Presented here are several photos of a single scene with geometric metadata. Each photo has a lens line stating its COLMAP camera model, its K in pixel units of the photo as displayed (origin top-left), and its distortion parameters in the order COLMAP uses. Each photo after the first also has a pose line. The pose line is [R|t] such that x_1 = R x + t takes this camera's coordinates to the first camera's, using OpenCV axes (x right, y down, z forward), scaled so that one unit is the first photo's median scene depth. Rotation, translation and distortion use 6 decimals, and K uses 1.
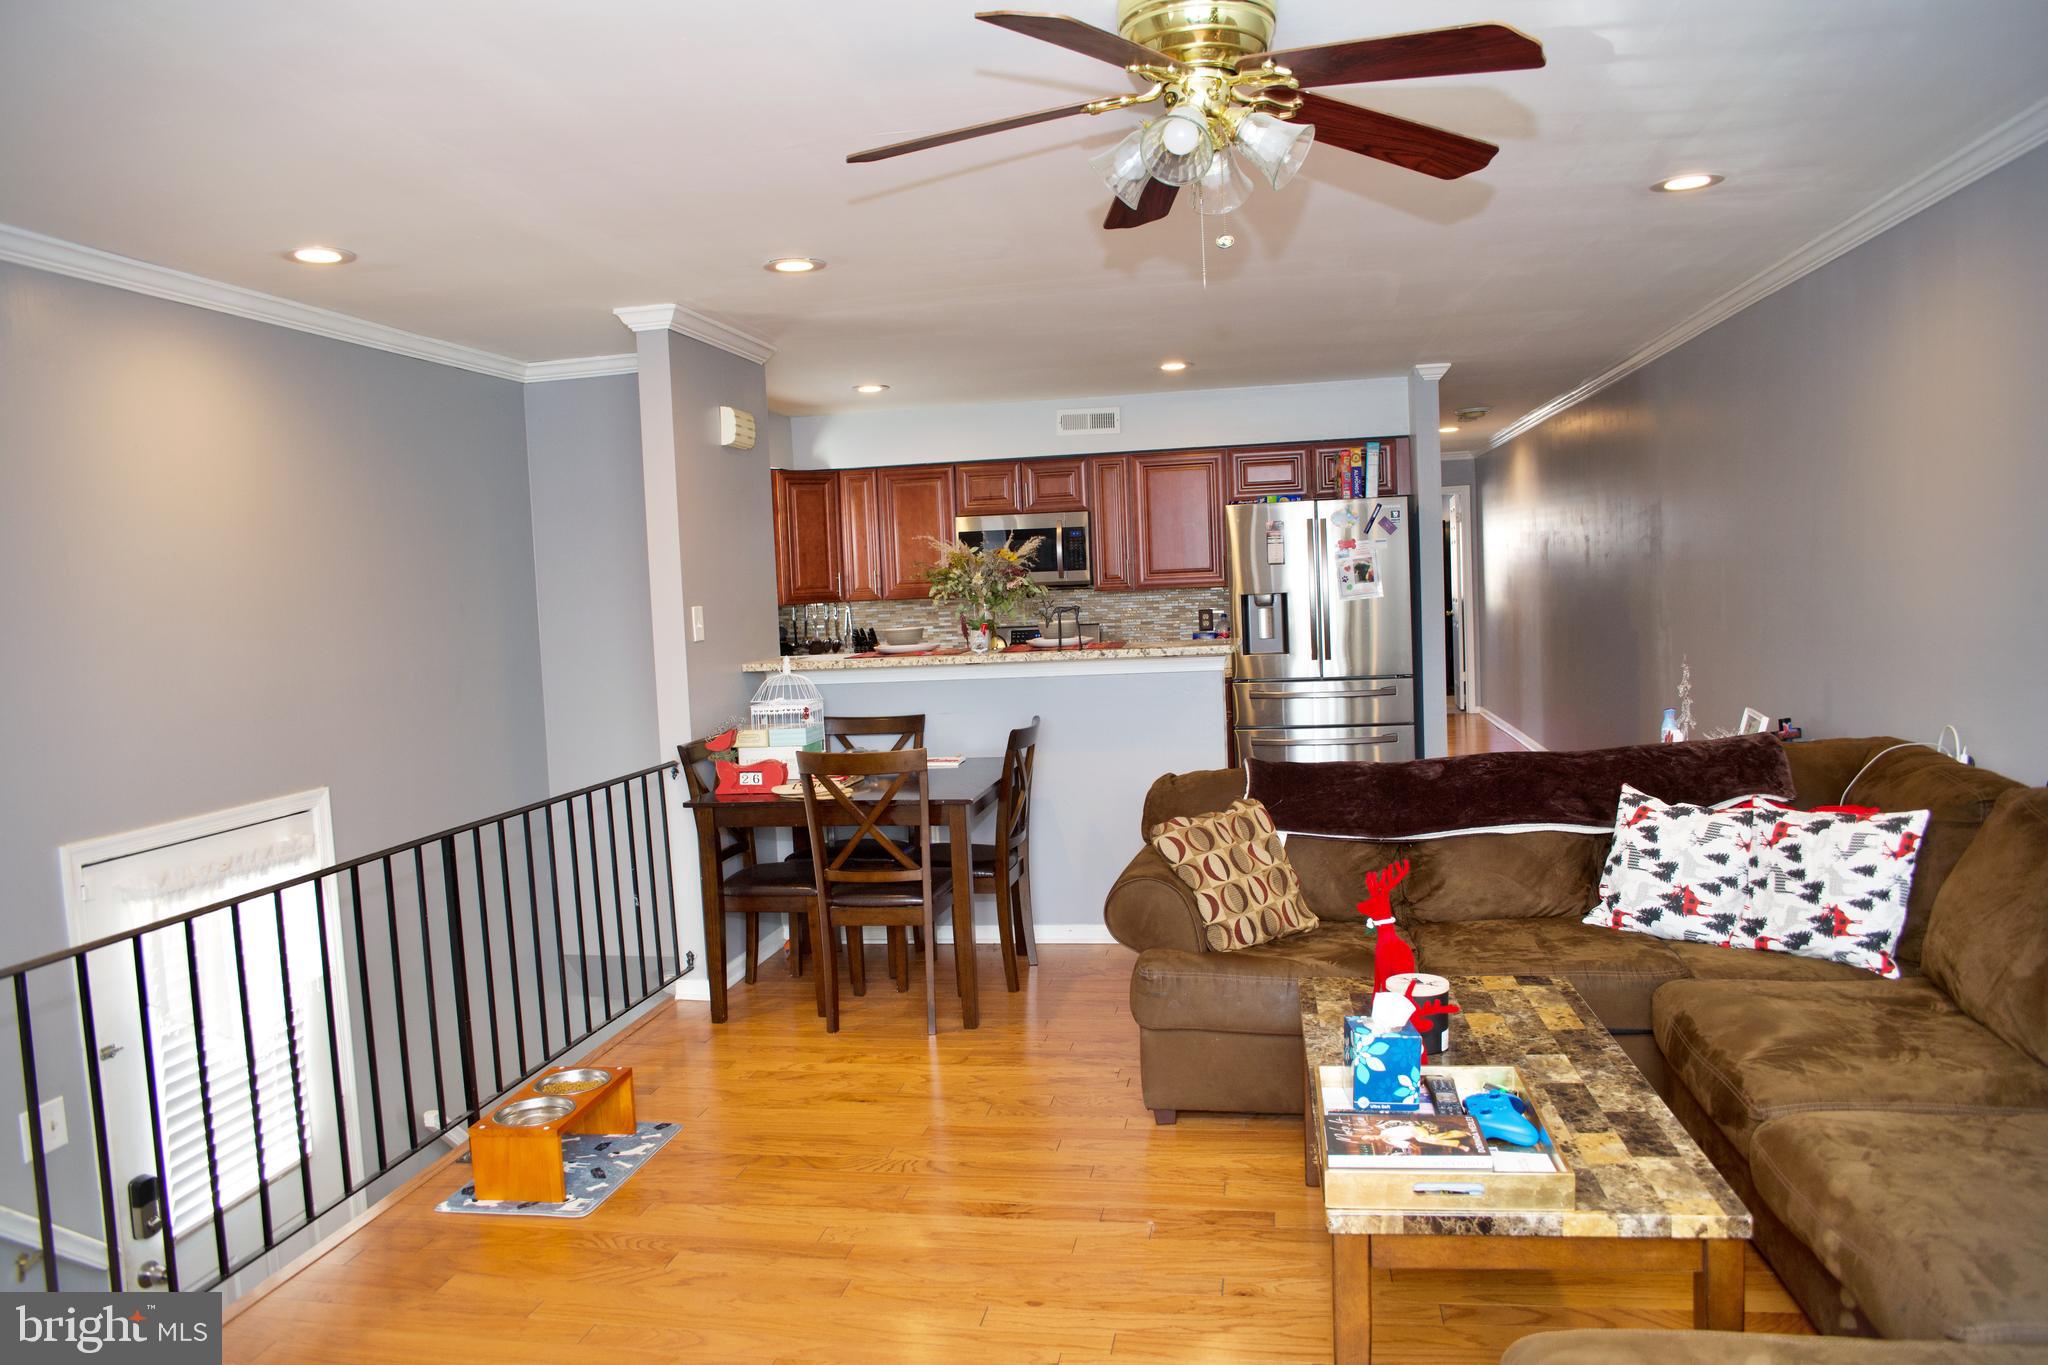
lens RADIAL K [[1390.9, 0, 1024.0], [0, 1390.9, 682.5], [0, 0, 1]] dist [-0.066323, 0.028232]
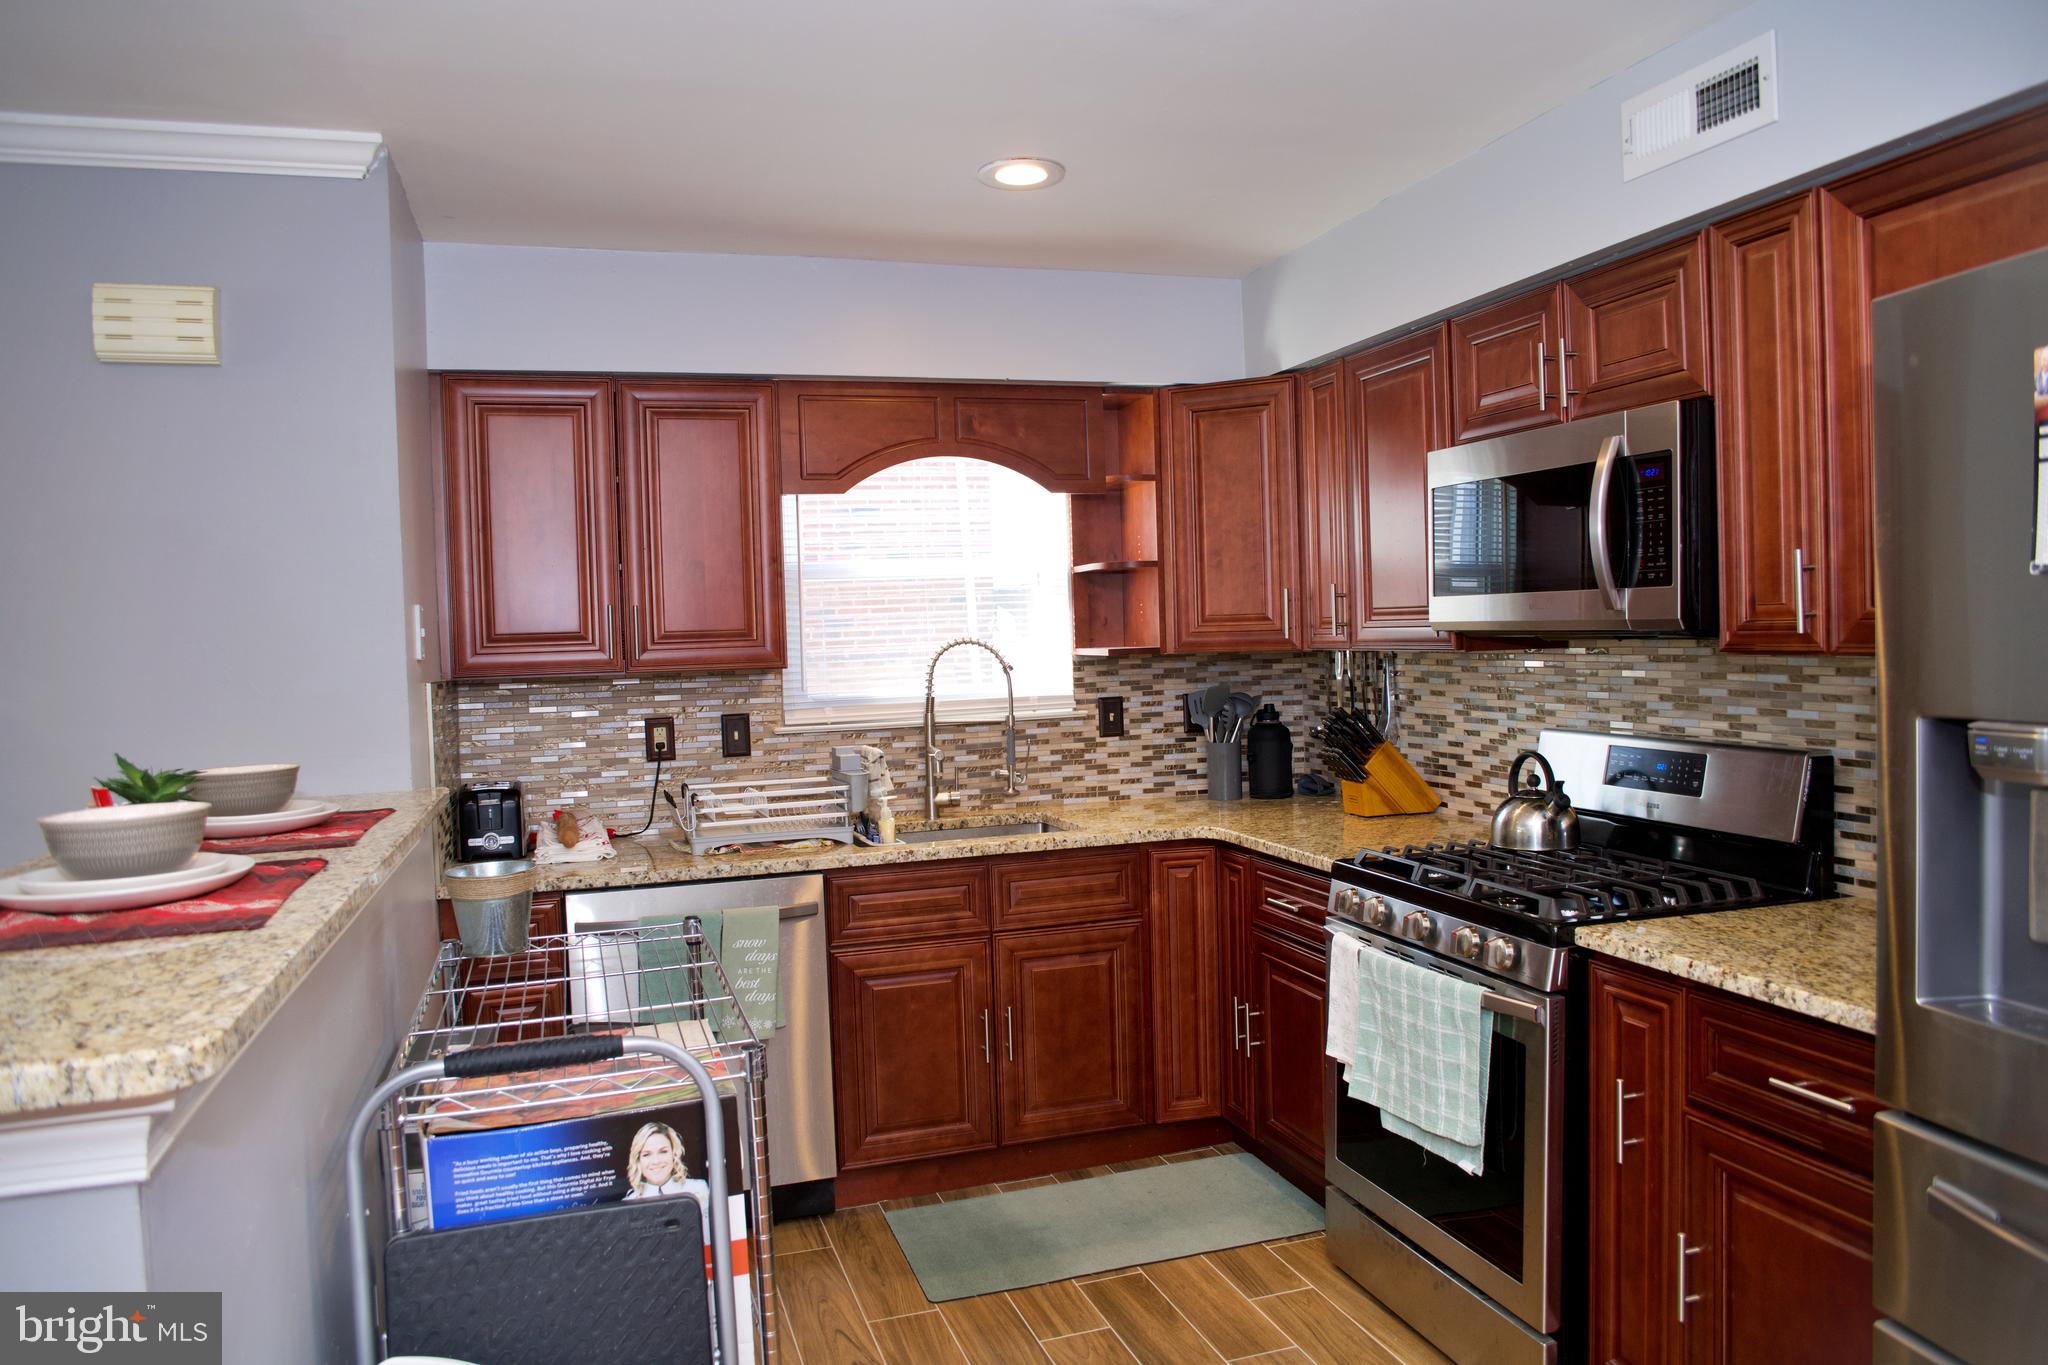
lens RADIAL K [[1390.9, 0, 1024.0], [0, 1390.9, 682.5], [0, 0, 1]] dist [-0.066323, 0.028232]
pose [[0.474778, 0.062674, -0.877871, 0.529440], [-0.054497, 0.997641, 0.041751, -0.135054], [0.878417, 0.028019, 0.477073, 1.521882]]
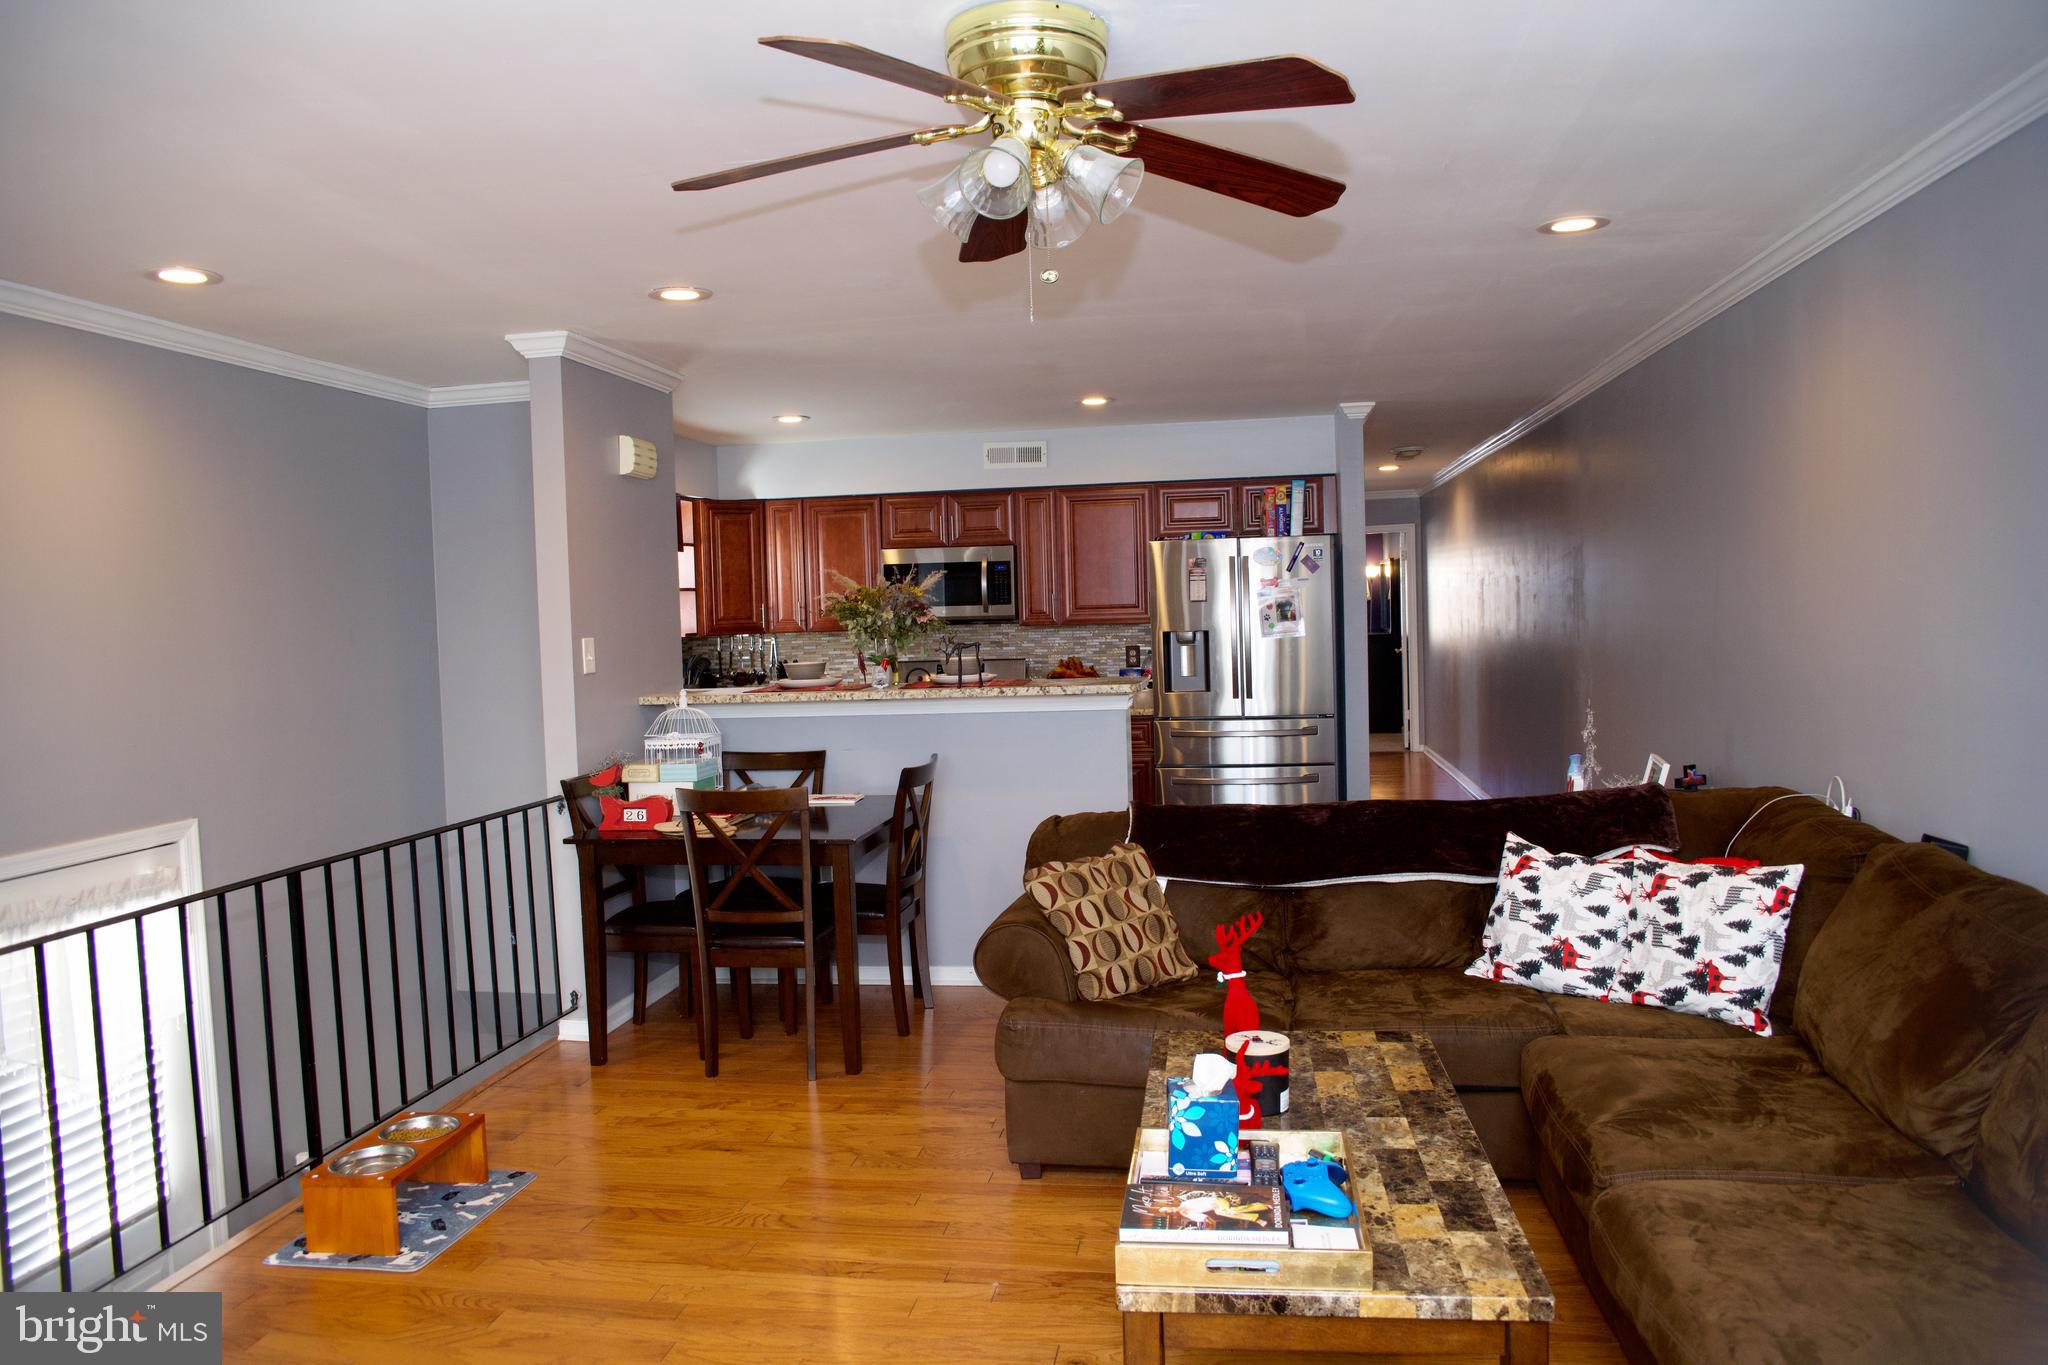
lens RADIAL K [[1390.9, 0, 1024.0], [0, 1390.9, 682.5], [0, 0, 1]] dist [-0.066323, 0.028232]
pose [[0.999717, 0.012707, 0.020135, 0.073256], [-0.012262, 0.999681, -0.022095, -0.007660], [-0.020409, 0.021842, 0.999553, 0.021013]]
